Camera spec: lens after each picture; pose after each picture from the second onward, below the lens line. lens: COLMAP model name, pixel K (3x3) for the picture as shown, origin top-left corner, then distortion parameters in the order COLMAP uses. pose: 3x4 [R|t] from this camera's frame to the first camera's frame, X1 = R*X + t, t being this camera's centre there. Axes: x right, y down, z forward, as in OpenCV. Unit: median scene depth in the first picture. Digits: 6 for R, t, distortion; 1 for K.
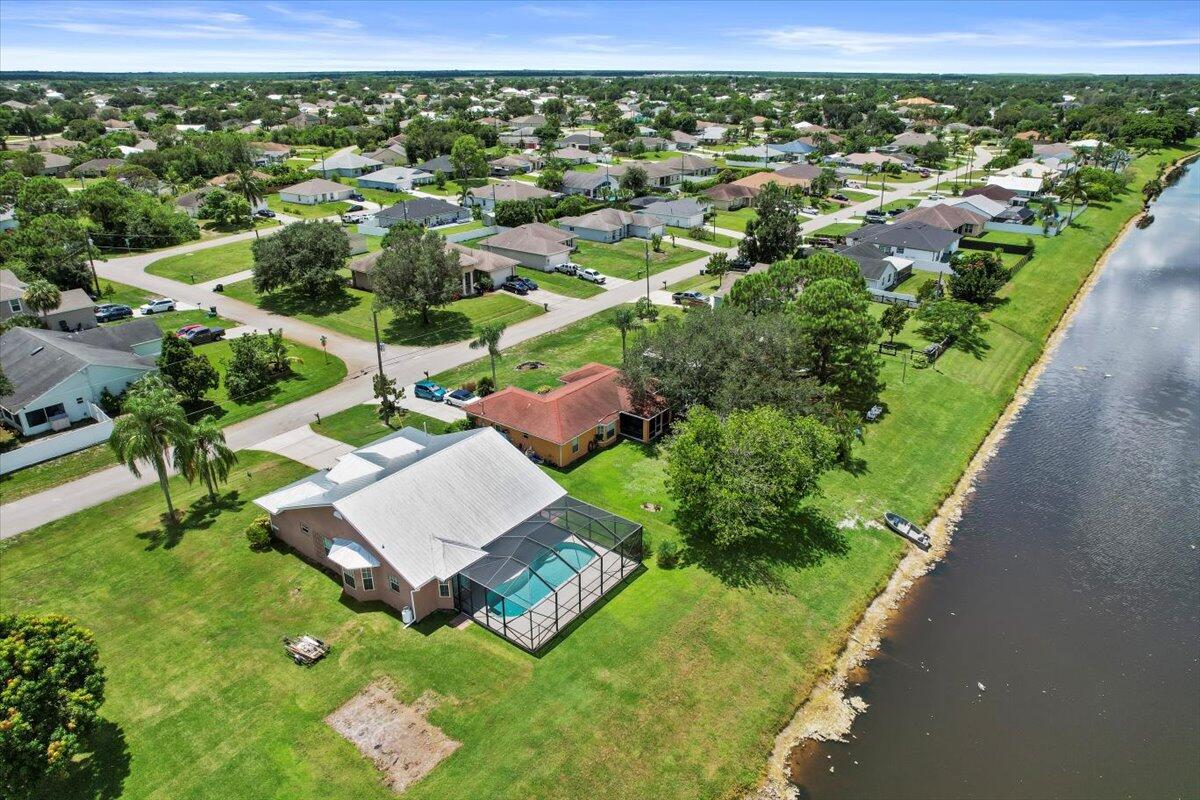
lens RADIAL K [[781.6, 0, 608.2], [0, 781.6, 400.0], [0, 0, 1]] dist [-0.077438, 0.074276]
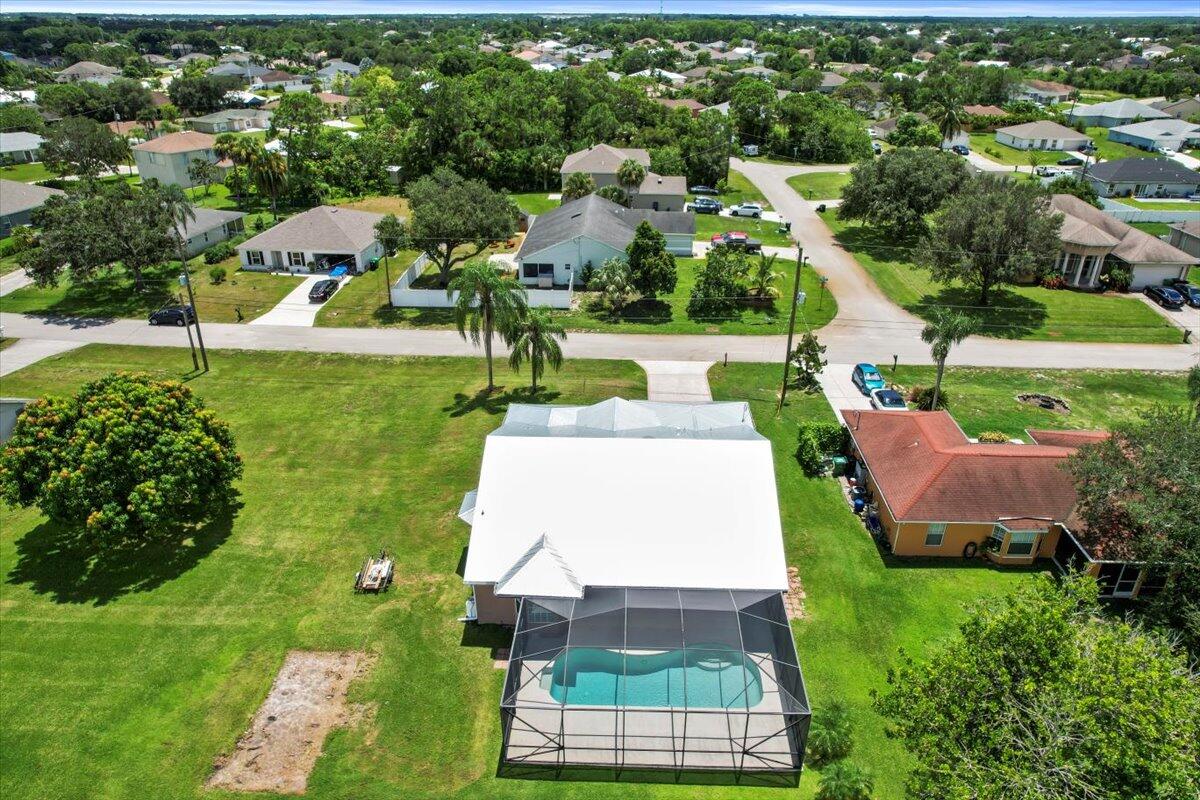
lens RADIAL K [[781.6, 0, 608.2], [0, 781.6, 400.0], [0, 0, 1]] dist [-0.077438, 0.074276]
pose [[0.570313, 0.368516, -0.734124, 0.179039], [-0.325394, 0.921960, 0.210020, -0.067743], [0.754229, 0.119103, 0.645719, 0.346775]]
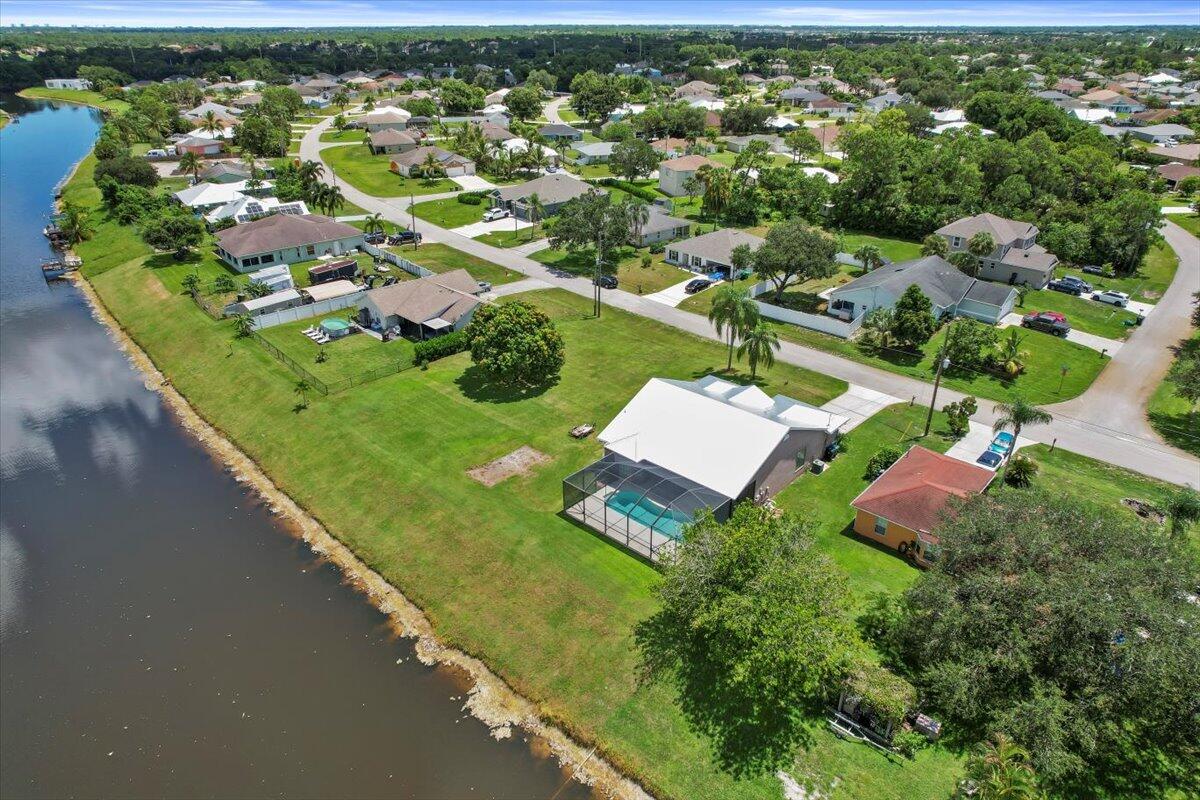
lens RADIAL K [[781.6, 0, 608.2], [0, 781.6, 400.0], [0, 0, 1]] dist [-0.077438, 0.074276]
pose [[-0.100627, 0.436879, -0.893874, 0.590846], [-0.391517, 0.808559, 0.439256, -0.267444], [0.914652, 0.394168, 0.089683, 0.493427]]
